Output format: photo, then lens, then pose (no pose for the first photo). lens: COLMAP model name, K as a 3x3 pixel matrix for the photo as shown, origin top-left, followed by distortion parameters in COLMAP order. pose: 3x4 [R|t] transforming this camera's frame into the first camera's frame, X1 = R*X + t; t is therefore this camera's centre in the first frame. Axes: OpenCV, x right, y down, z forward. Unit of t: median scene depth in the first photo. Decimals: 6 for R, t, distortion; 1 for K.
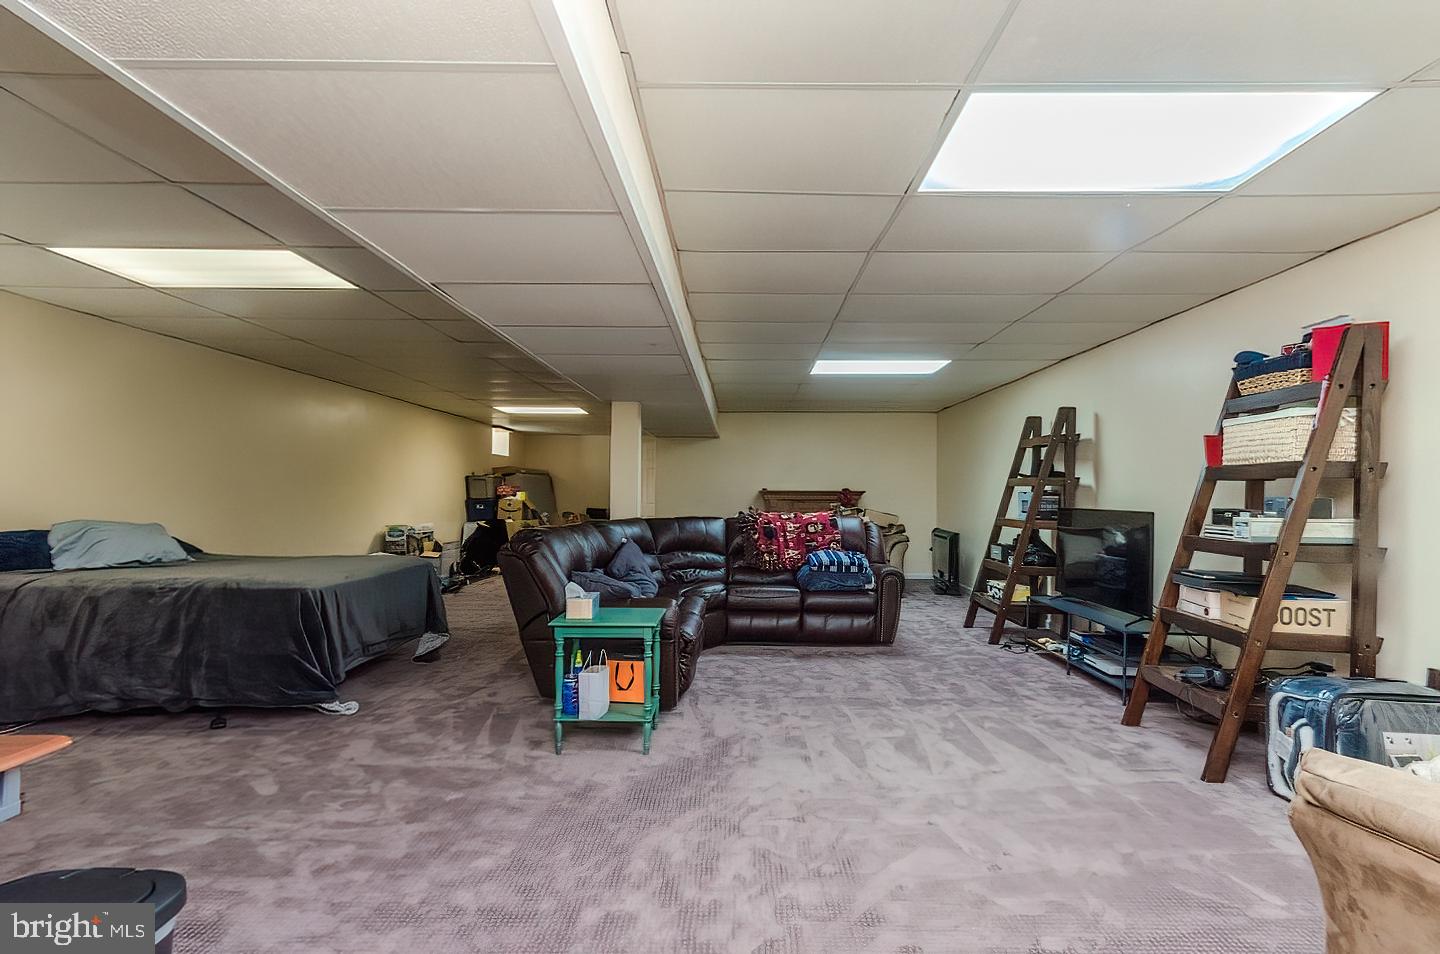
lens RADIAL K [[625.1, 0, 741.0], [0, 625.1, 485.5], [0, 0, 1]] dist [0.000806, 0.000133]
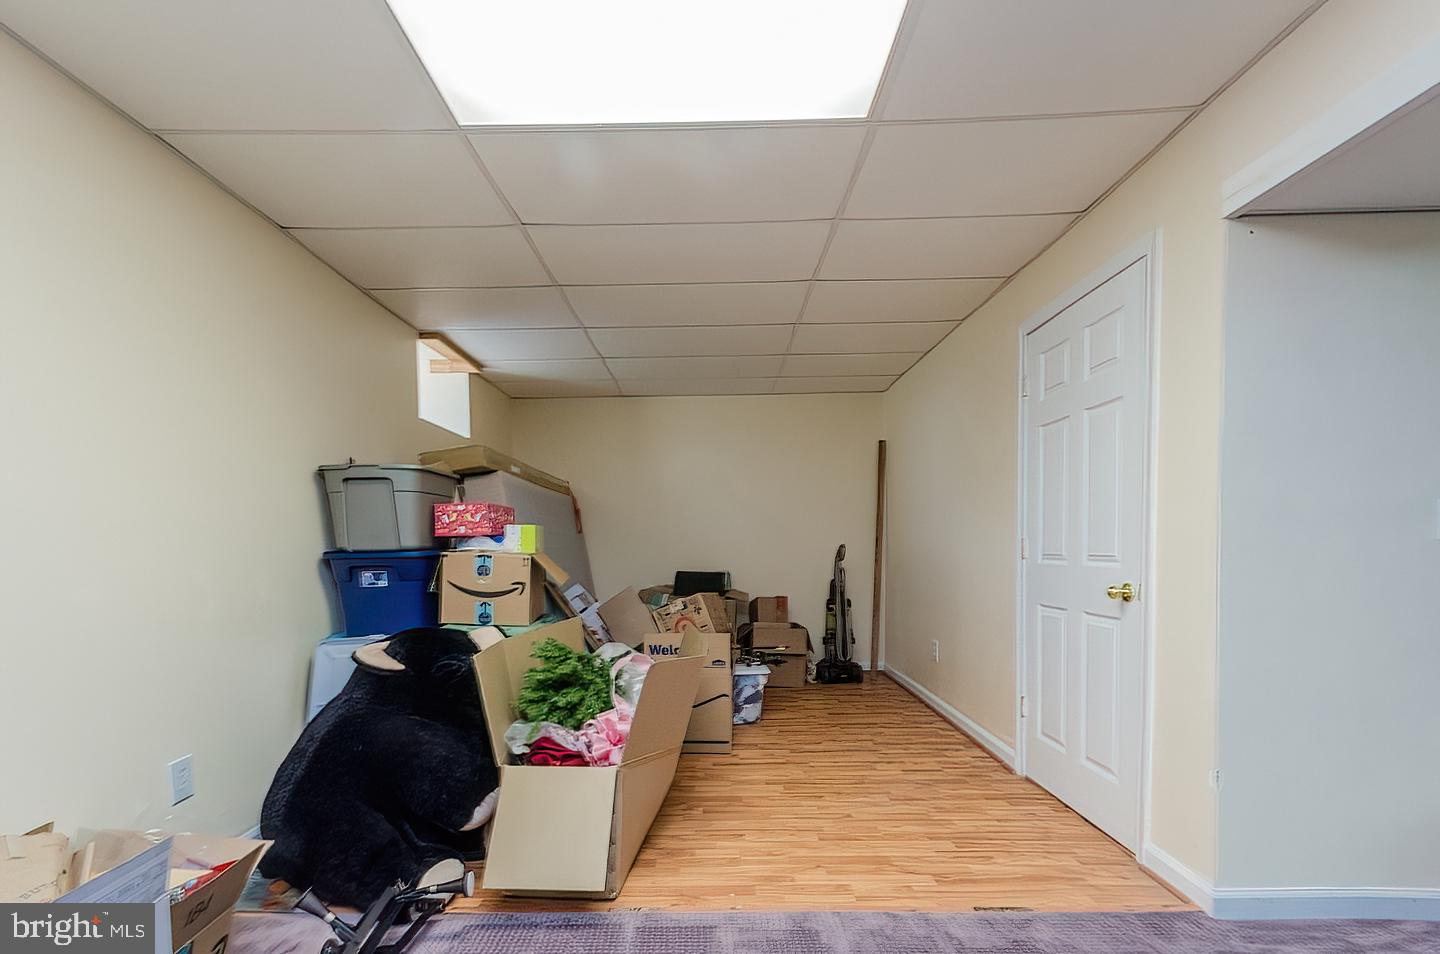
lens RADIAL K [[666.1, 0, 718.4], [0, 666.1, 575.1], [0, 0, 1]] dist [0.000330, 0.000035]
pose [[0.999727, -0.023348, -0.000904, -0.676835], [0.023362, 0.998203, 0.055185, 0.047857], [-0.000386, -0.055191, 0.998476, 1.795841]]
